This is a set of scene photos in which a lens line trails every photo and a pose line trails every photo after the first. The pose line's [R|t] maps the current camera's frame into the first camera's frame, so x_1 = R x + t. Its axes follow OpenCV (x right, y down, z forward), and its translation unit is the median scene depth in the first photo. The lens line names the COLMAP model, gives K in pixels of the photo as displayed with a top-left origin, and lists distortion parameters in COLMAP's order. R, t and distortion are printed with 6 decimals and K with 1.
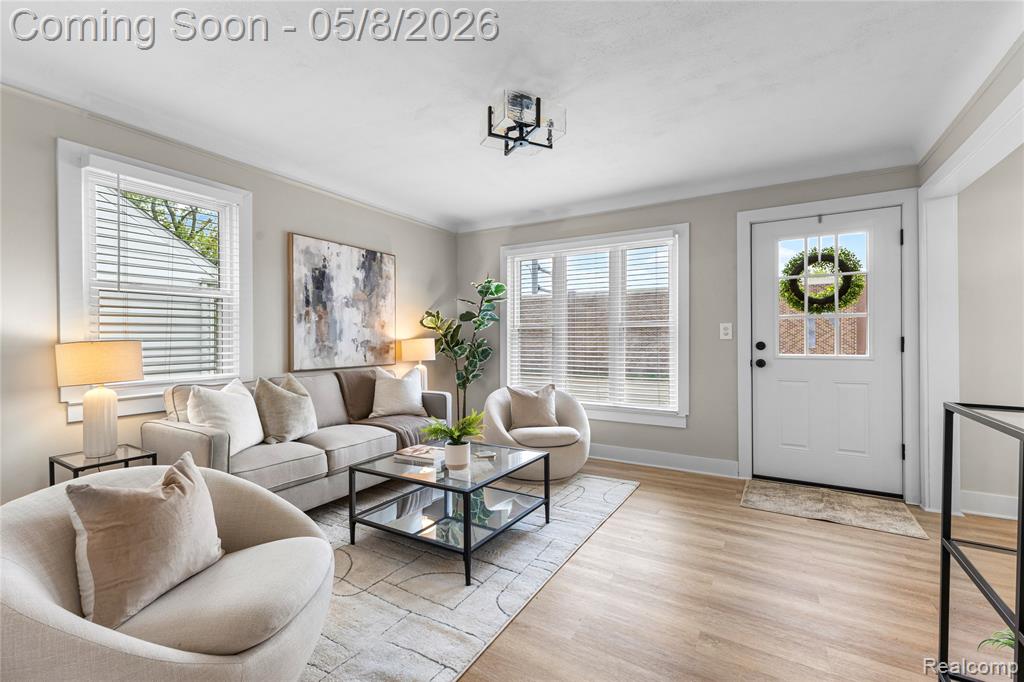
lens RADIAL K [[442.8, 0, 513.7], [0, 442.8, 339.7], [0, 0, 1]] dist [0.009895, 0.000243]
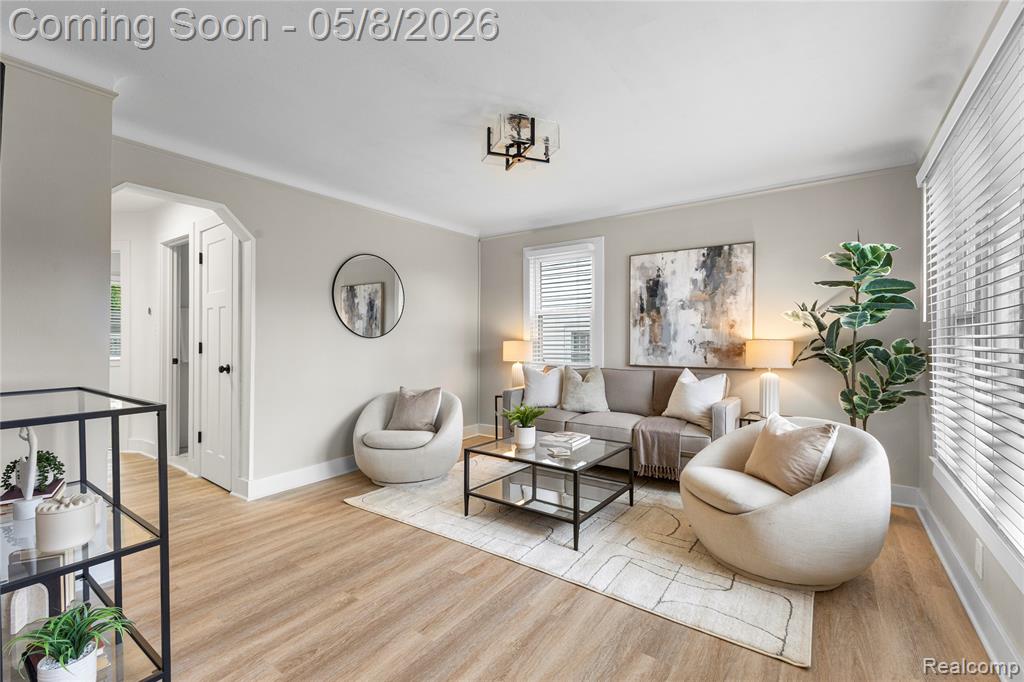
lens RADIAL K [[442.8, 0, 513.7], [0, 442.8, 339.7], [0, 0, 1]] dist [0.009895, 0.000243]
pose [[-0.076087, 0.001327, -0.997100, 0.725731], [-0.000051, 0.999999, 0.001335, -0.003702], [0.997101, 0.000152, -0.076086, 0.712440]]
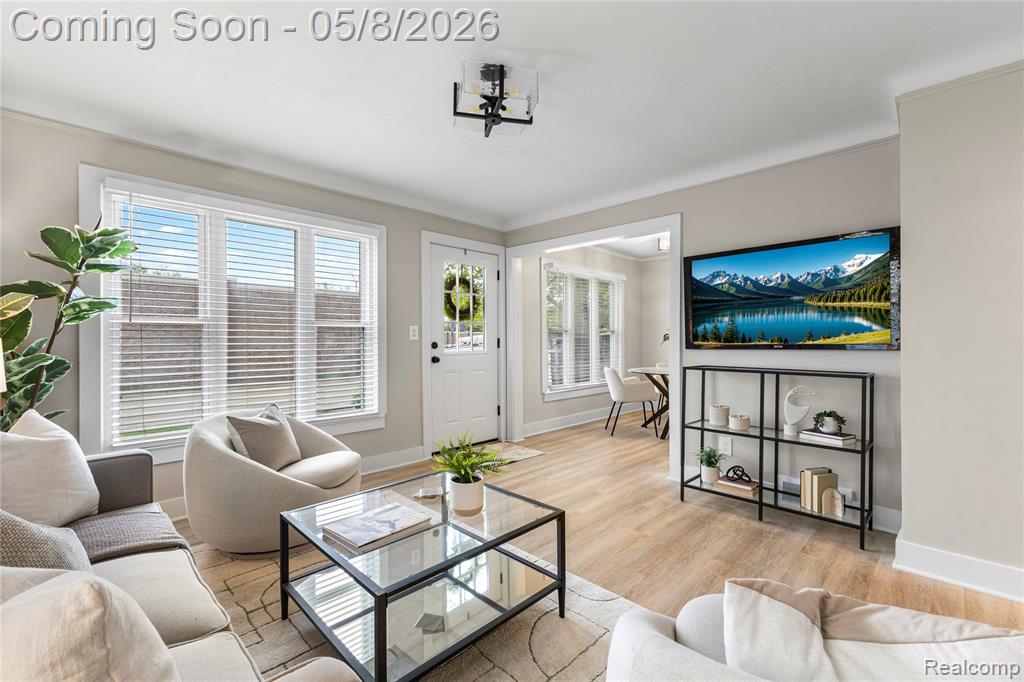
lens RADIAL K [[442.8, 0, 513.7], [0, 442.8, 339.7], [0, 0, 1]] dist [0.009895, 0.000243]
pose [[0.230611, -0.001346, 0.973045, -0.562876], [0.003110, 0.999995, 0.000647, -0.001698], [-0.973041, 0.002877, 0.230614, 0.504060]]
